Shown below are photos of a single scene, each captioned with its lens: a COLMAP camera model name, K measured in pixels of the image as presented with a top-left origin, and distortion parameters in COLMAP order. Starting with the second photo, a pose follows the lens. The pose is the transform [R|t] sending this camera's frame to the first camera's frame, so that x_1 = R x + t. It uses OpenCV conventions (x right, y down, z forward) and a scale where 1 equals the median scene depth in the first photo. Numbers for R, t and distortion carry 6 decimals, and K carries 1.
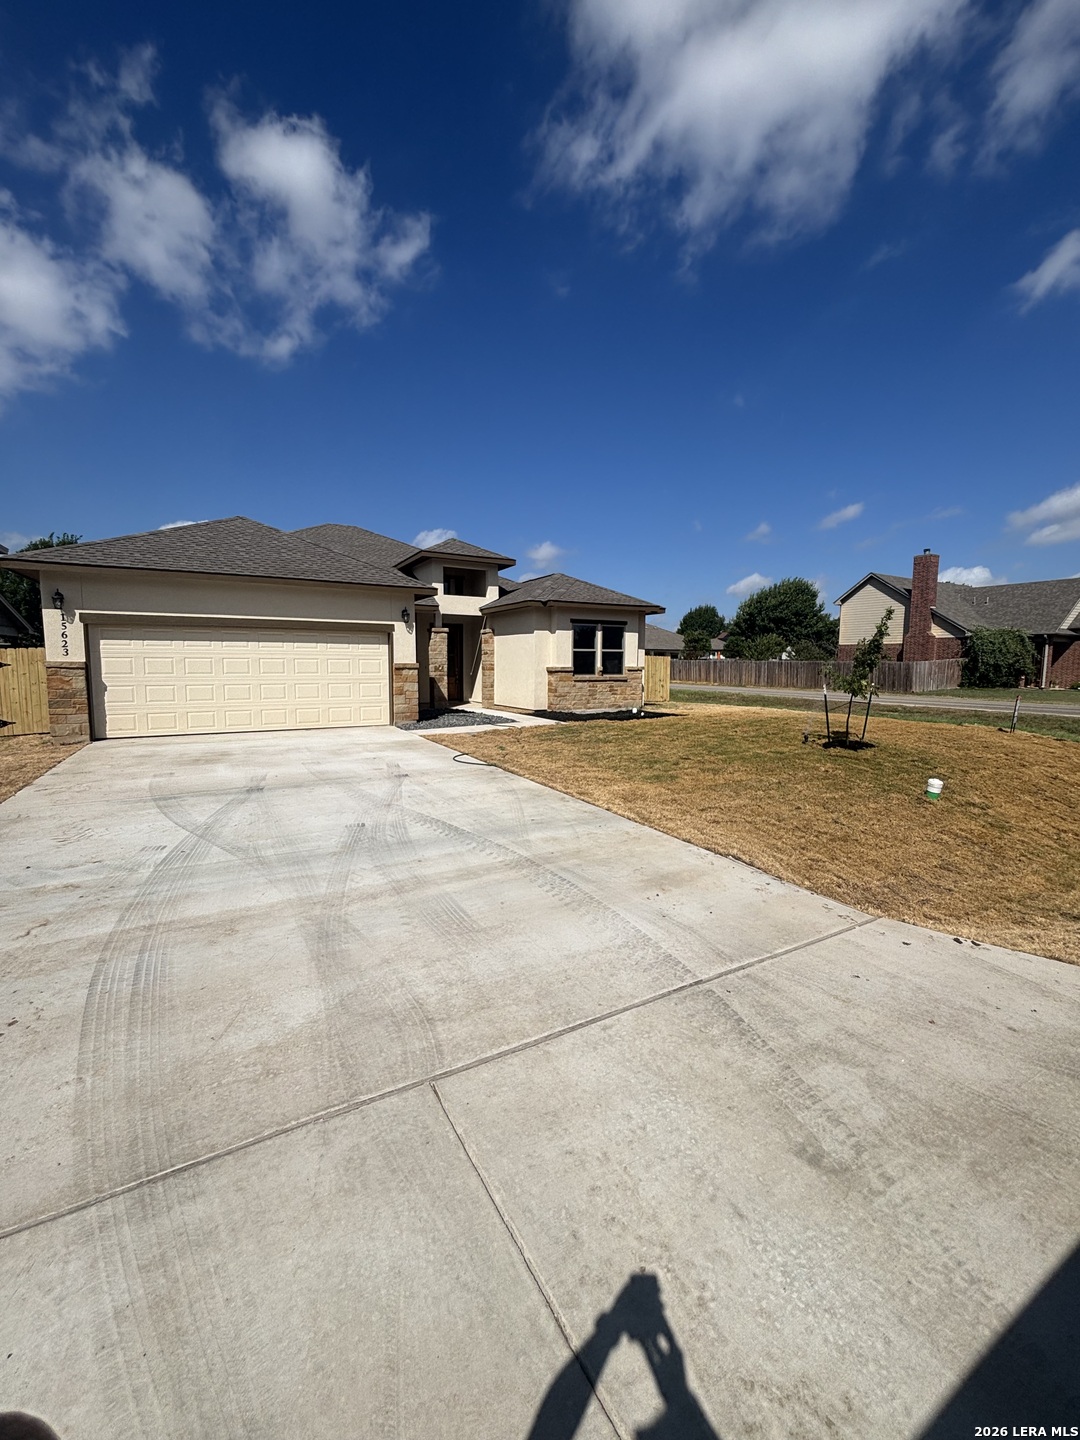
lens RADIAL K [[581.0, 0, 546.5], [0, 581.0, 717.7], [0, 0, 1]] dist [0.002366, -0.000833]
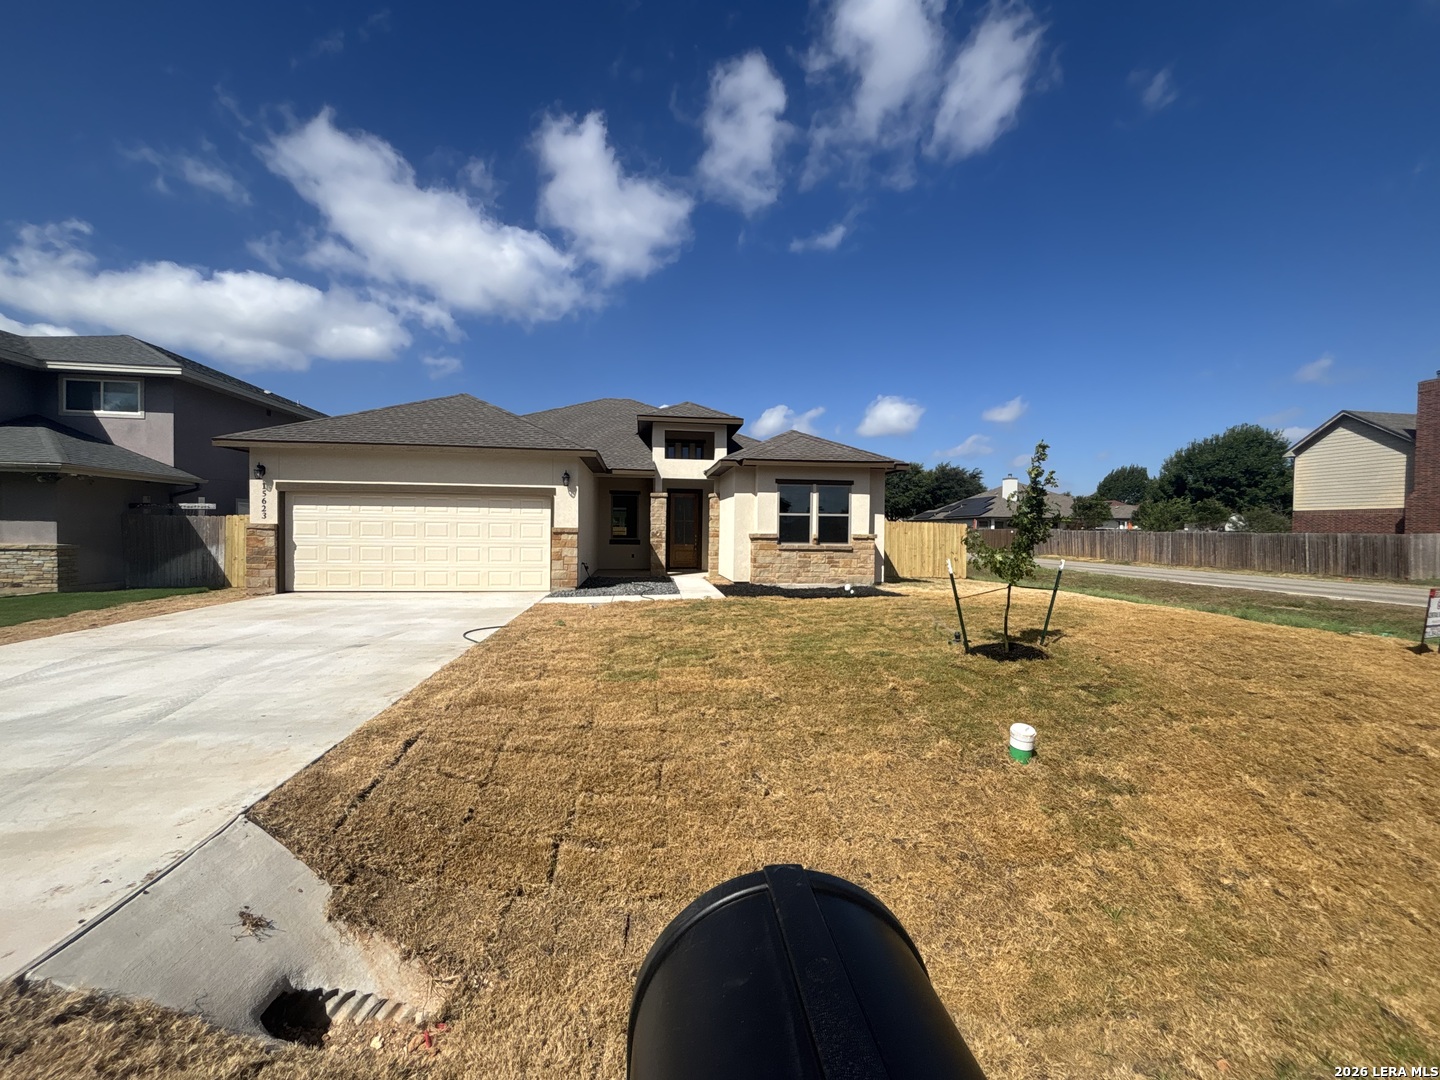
lens RADIAL K [[581.0, 0, 715.2], [0, 581.0, 540.2], [0, 0, 1]] dist [0.002366, -0.000833]
pose [[0.927974, 0.011970, -0.372453, 0.281847], [-0.042371, 0.996391, -0.073544, -0.009796], [0.370228, 0.084028, 0.925133, 0.160335]]
